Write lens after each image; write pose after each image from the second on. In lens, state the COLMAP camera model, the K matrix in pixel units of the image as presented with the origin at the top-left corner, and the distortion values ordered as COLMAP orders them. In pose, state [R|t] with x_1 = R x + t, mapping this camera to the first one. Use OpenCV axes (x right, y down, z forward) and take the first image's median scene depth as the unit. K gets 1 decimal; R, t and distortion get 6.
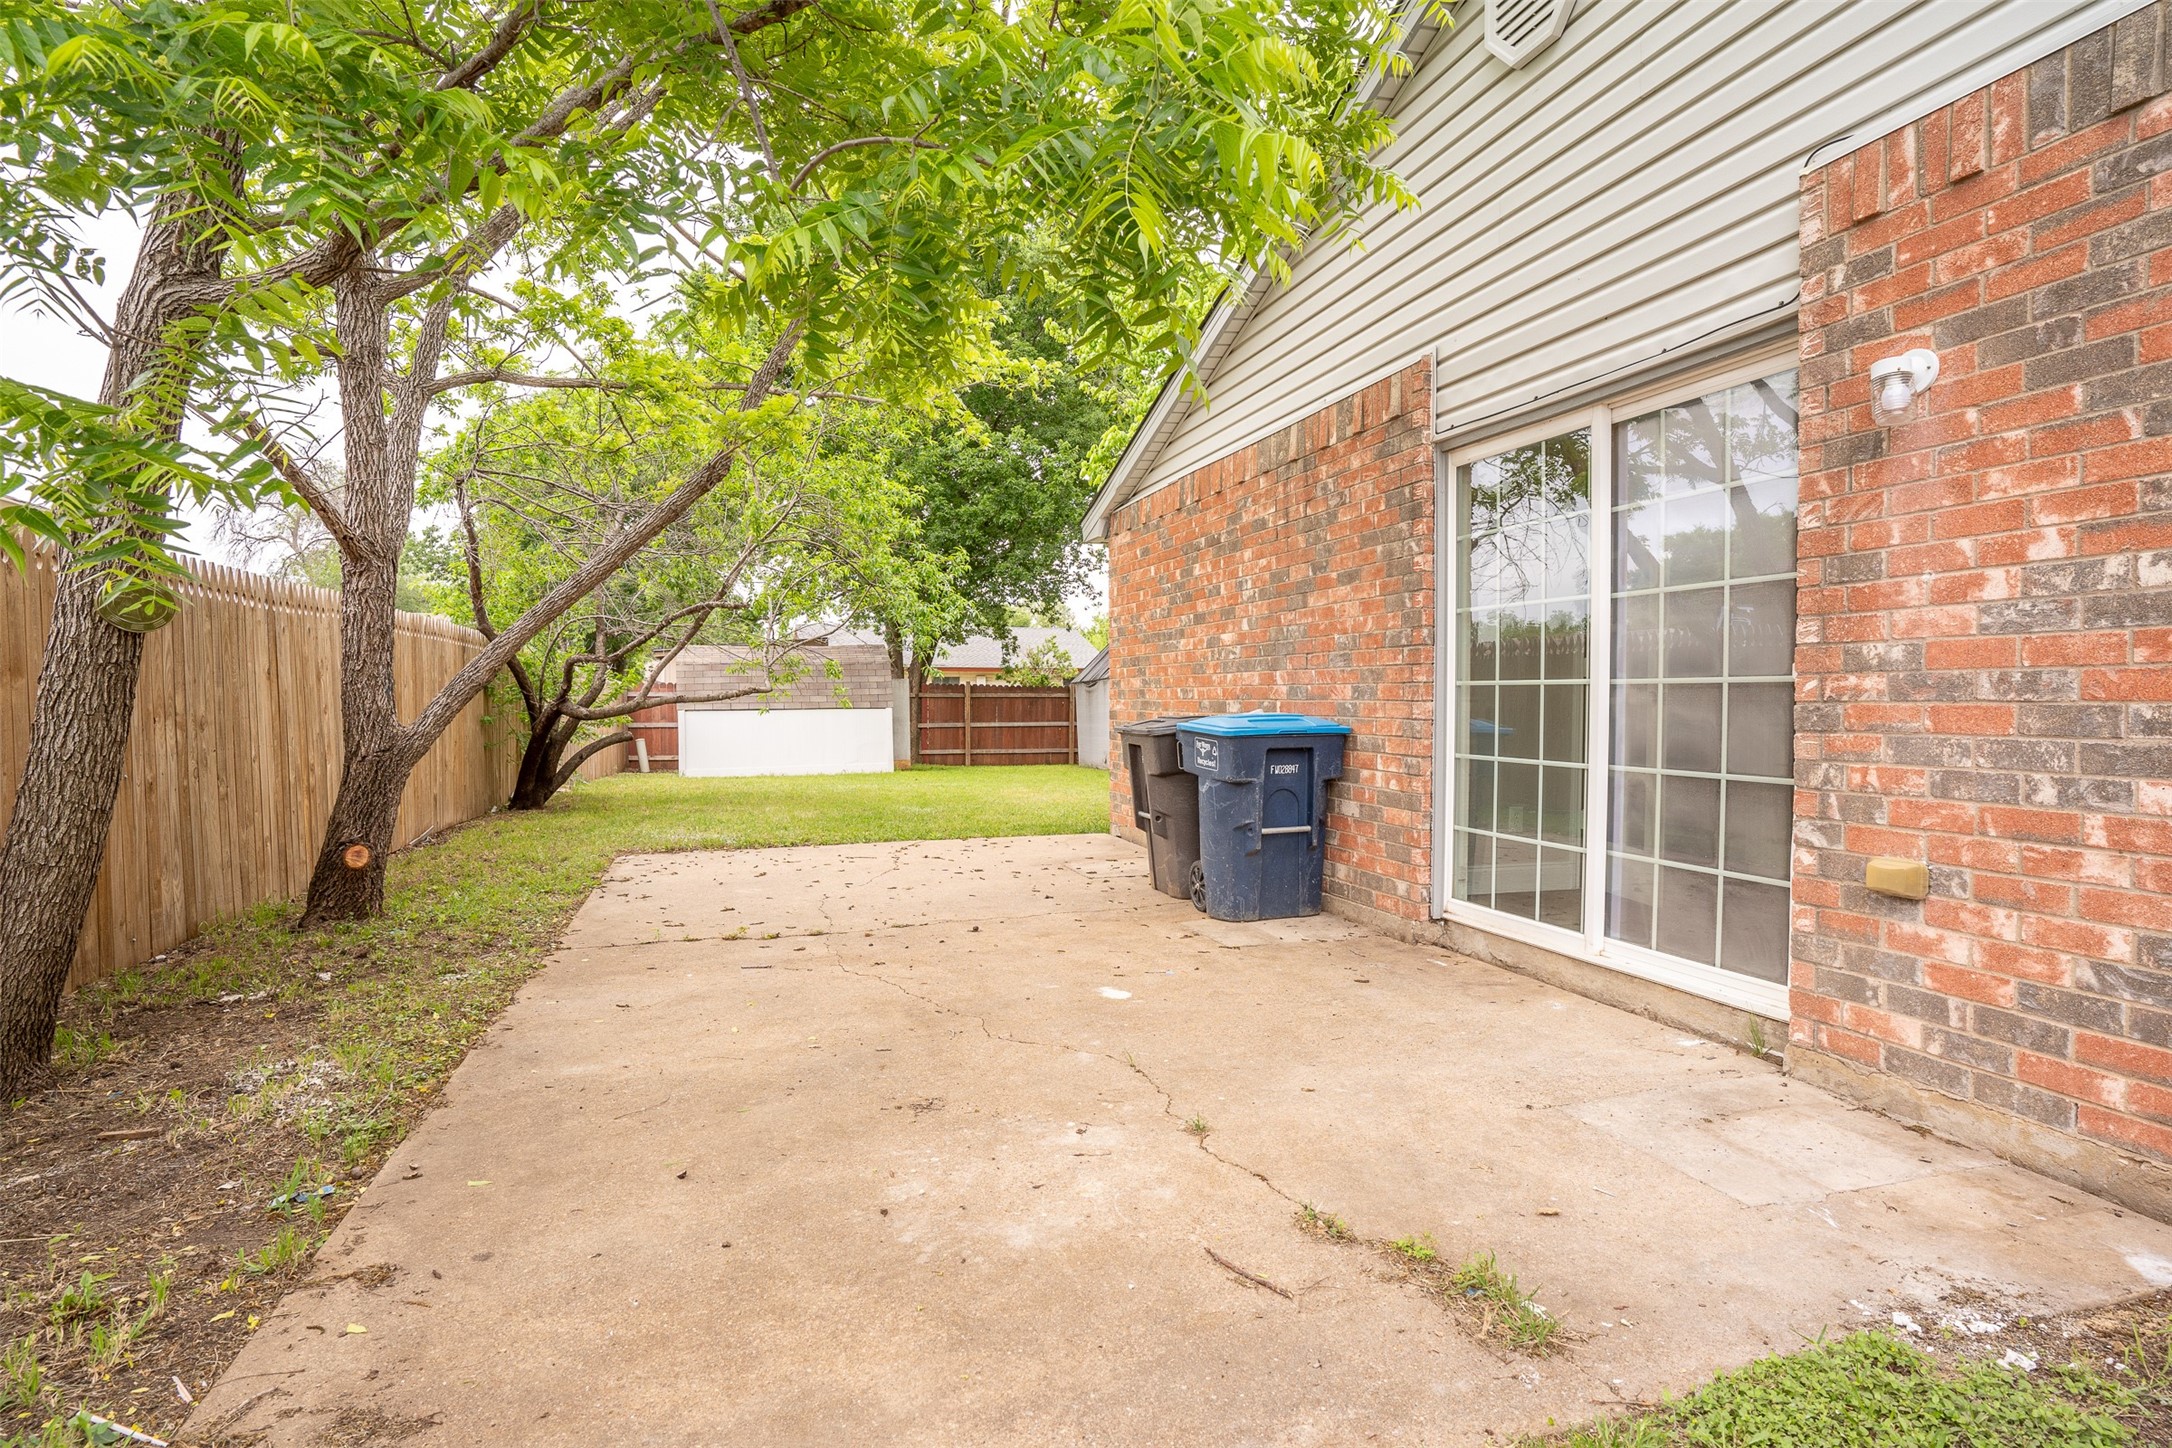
lens RADIAL K [[1171.0, 0, 1086.0], [0, 1171.0, 724.0], [0, 0, 1]] dist [-0.001329, 0.000149]
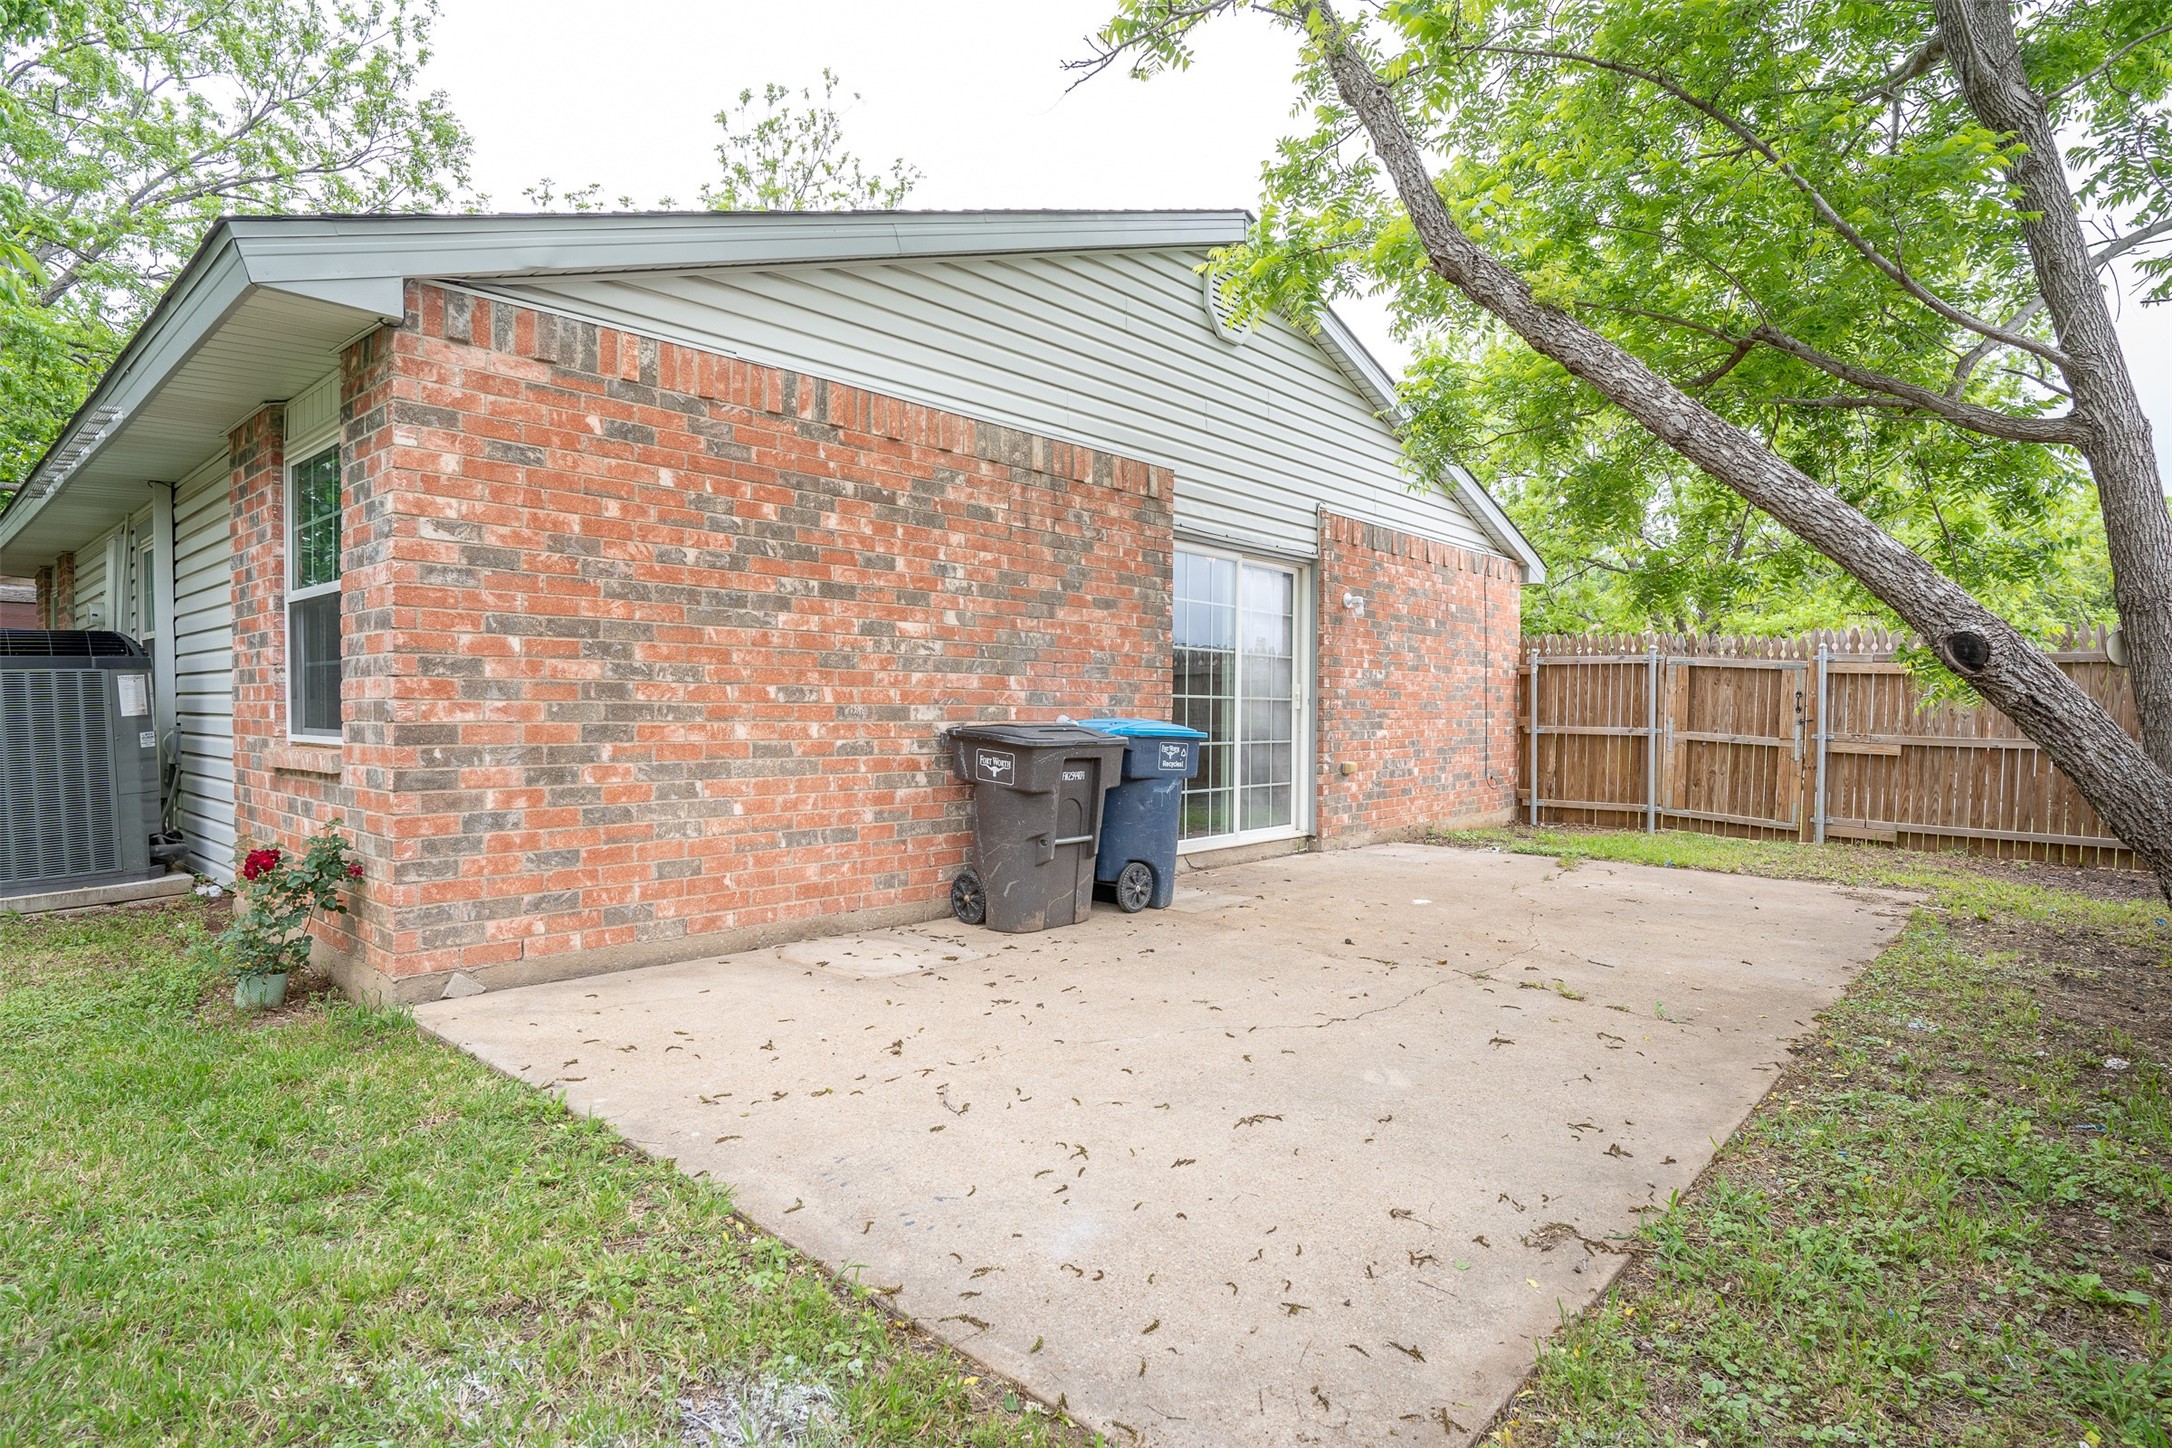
lens RADIAL K [[1171.0, 0, 1086.0], [0, 1171.0, 724.0], [0, 0, 1]] dist [-0.001329, 0.000149]
pose [[-0.528899, -0.016407, 0.848526, -0.781471], [0.009719, 0.999630, 0.025387, -0.033110], [-0.848629, 0.021674, -0.528544, 1.649899]]
